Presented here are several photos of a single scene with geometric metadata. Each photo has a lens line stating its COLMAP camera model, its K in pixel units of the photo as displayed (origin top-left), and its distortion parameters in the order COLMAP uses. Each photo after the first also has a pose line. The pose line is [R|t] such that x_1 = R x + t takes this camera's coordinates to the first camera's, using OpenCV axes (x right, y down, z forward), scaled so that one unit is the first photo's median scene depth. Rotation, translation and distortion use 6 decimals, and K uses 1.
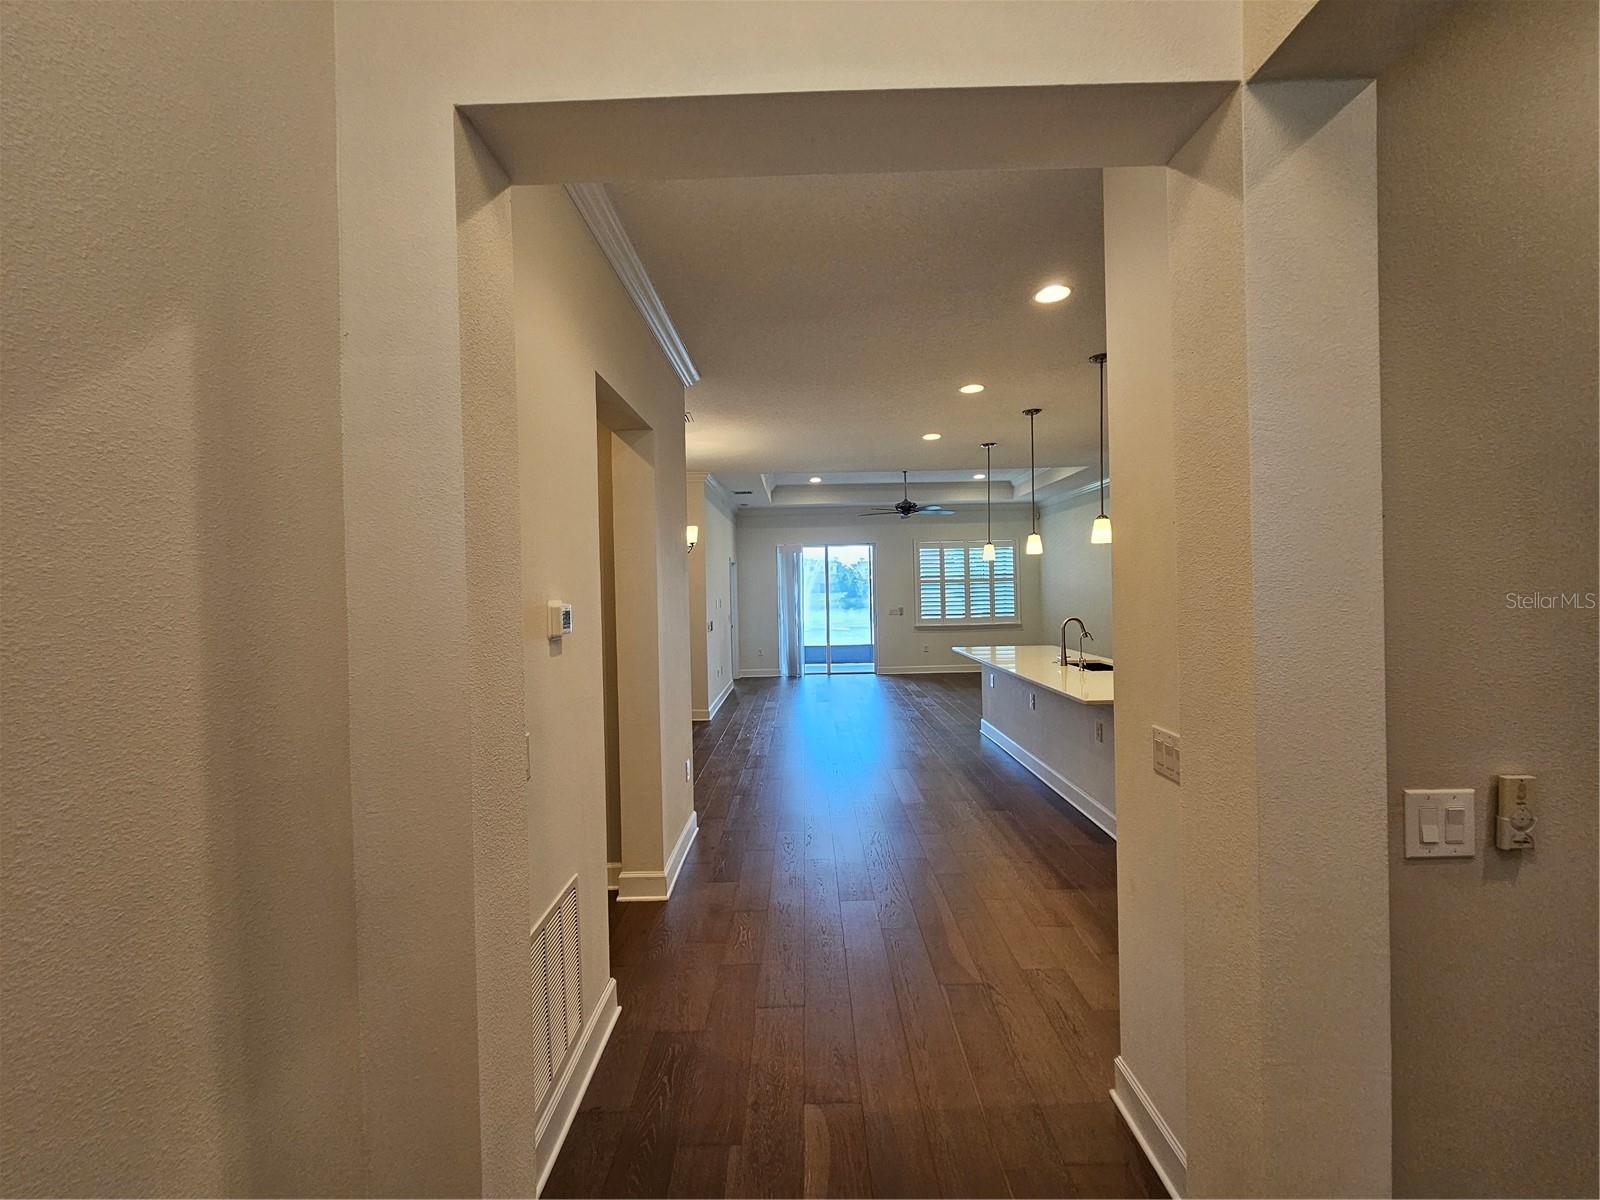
lens RADIAL K [[656.9, 0, 800.4], [0, 656.9, 589.0], [0, 0, 1]] dist [-0.001380, -0.000438]
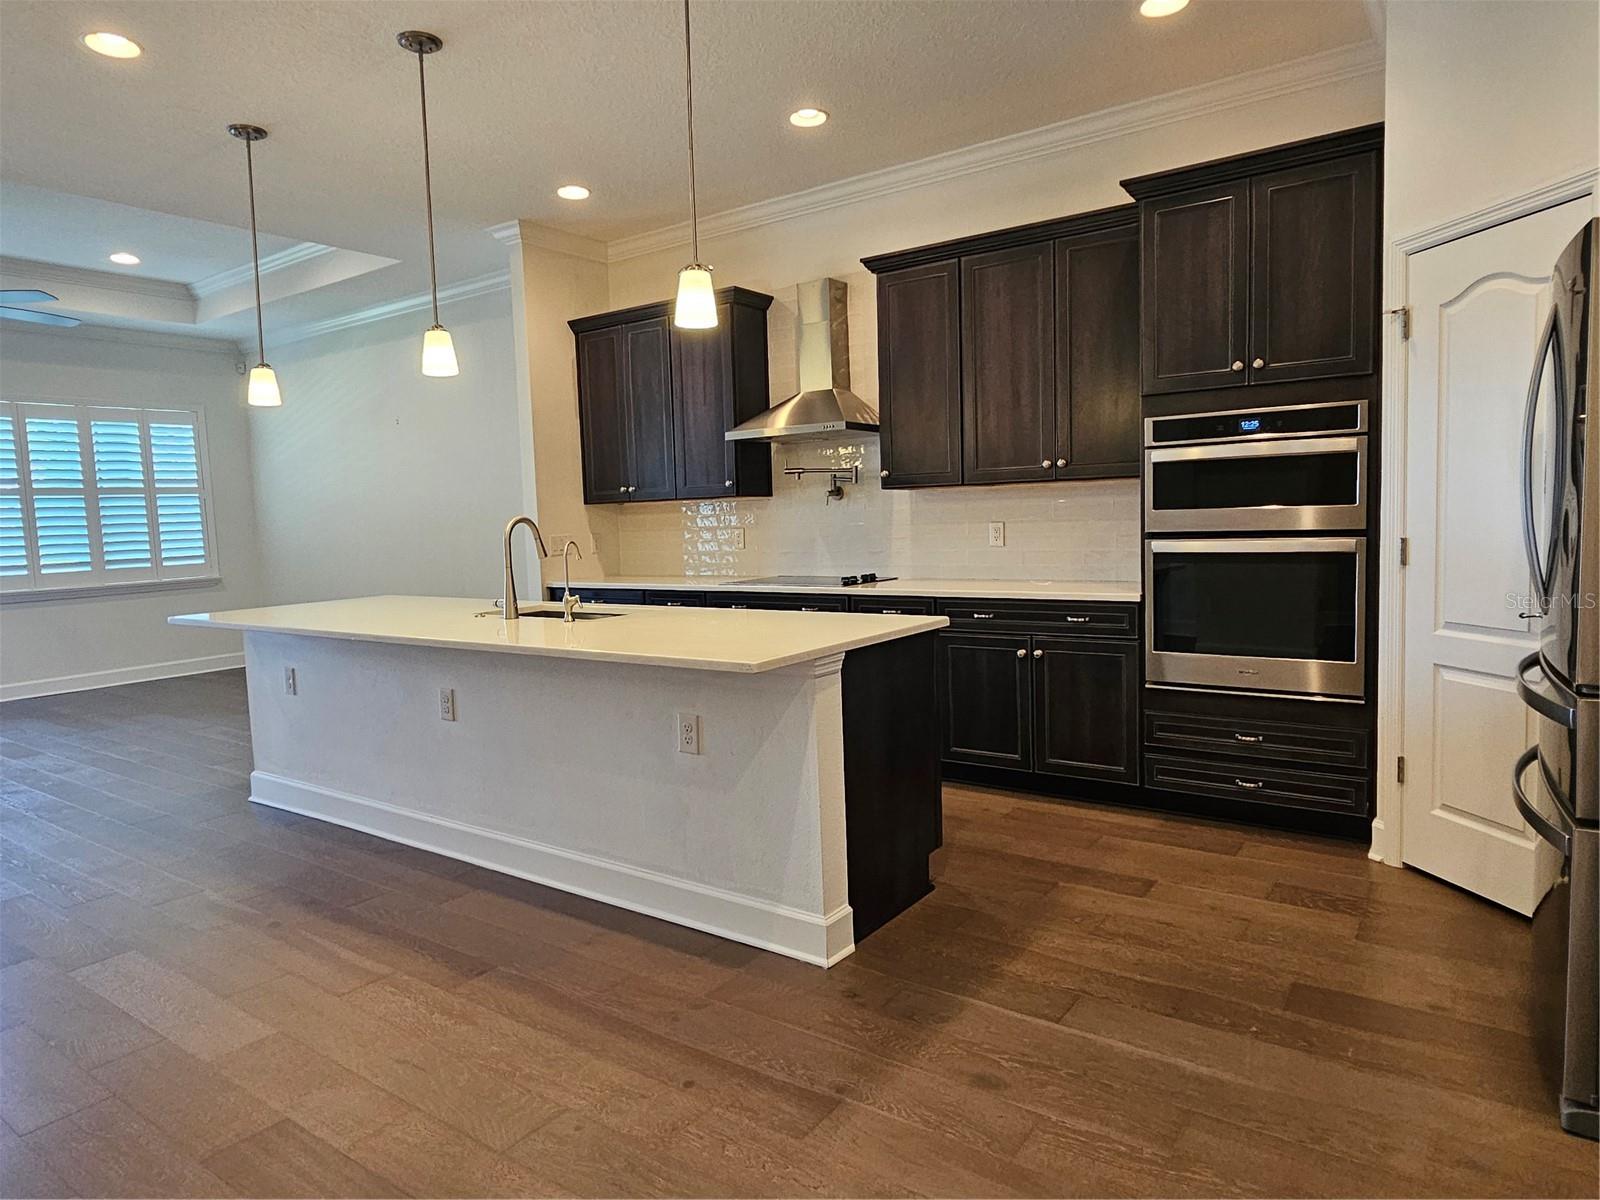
lens RADIAL K [[975.6, 0, 798.0], [0, 975.6, 594.1], [0, 0, 1]] dist [0.000331, -0.002695]
pose [[0.576309, -0.066947, 0.814485, -0.057650], [0.023547, 0.997586, 0.065335, 0.063911], [-0.816893, -0.018475, 0.576494, 0.470017]]
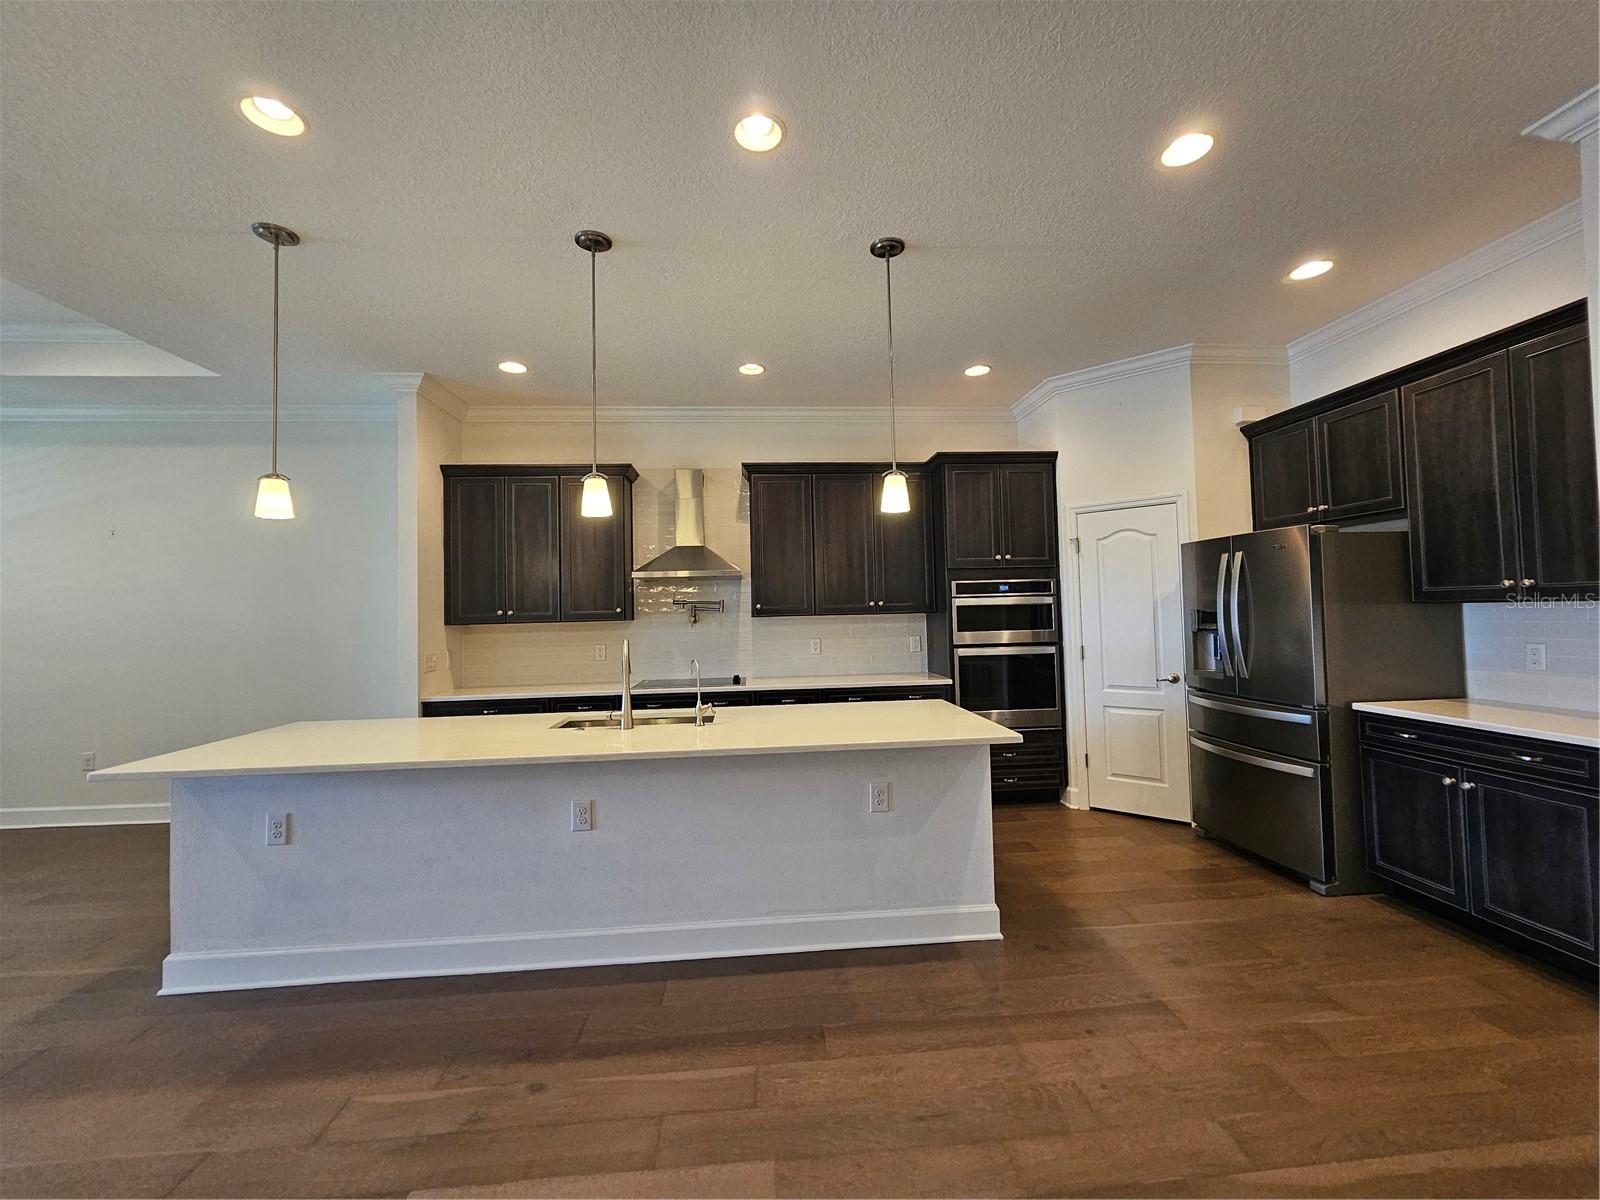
lens RADIAL K [[656.9, 0, 800.4], [0, 656.9, 589.0], [0, 0, 1]] dist [-0.001380, -0.000438]
pose [[-0.087292, 0.059286, 0.994417, -0.175168], [0.027473, 0.997991, -0.057087, 0.040302], [-0.995804, 0.022336, -0.088746, 0.996821]]
